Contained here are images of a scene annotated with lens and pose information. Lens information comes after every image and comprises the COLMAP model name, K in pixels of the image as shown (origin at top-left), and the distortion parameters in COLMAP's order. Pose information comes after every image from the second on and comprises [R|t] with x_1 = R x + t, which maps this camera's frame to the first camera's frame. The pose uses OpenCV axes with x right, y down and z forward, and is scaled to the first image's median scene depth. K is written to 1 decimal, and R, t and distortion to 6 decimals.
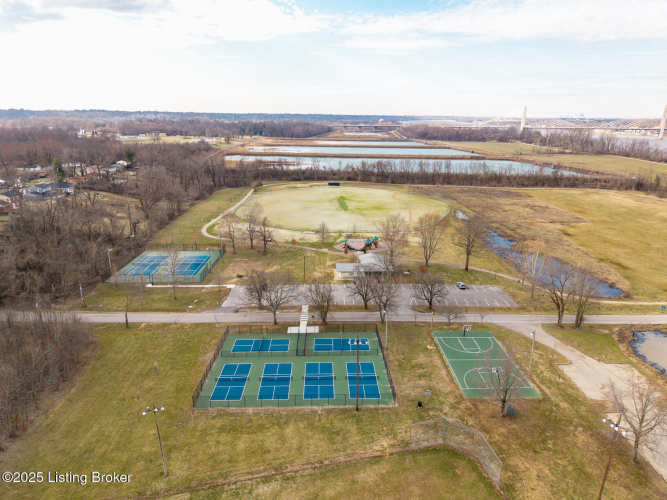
lens RADIAL K [[445.8, 0, 331.9], [0, 445.8, 251.4], [0, 0, 1]] dist [0.022777, -0.019718]
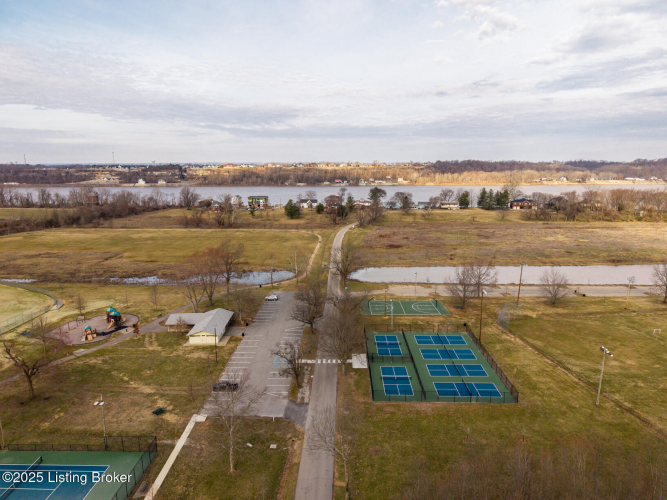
lens RADIAL K [[445.8, 0, 339.9], [0, 445.8, 253.3], [0, 0, 1]] dist [0.022777, -0.019718]
pose [[0.029710, -0.196964, 0.979961, -1.004539], [0.295677, 0.938250, 0.179616, -0.234677], [-0.954826, 0.284416, 0.086113, 0.937119]]
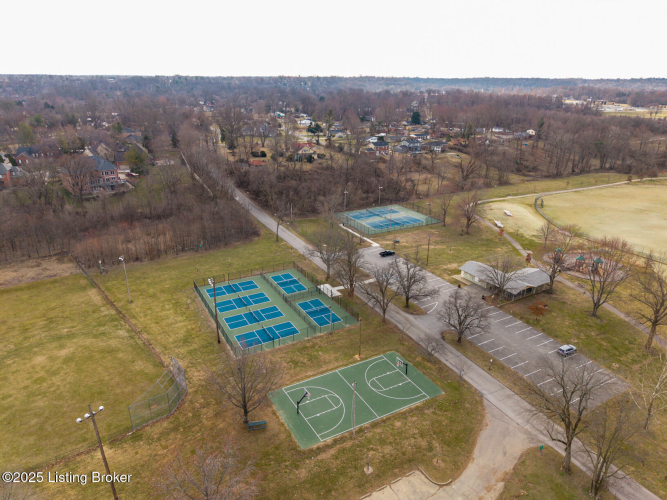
lens RADIAL K [[445.8, 0, 334.6], [0, 445.8, 248.2], [0, 0, 1]] dist [0.022777, -0.019718]
pose [[0.463859, 0.302186, -0.832778, 0.823314], [-0.257428, 0.945441, 0.199679, -0.136452], [0.847682, 0.121758, 0.516343, 0.483139]]
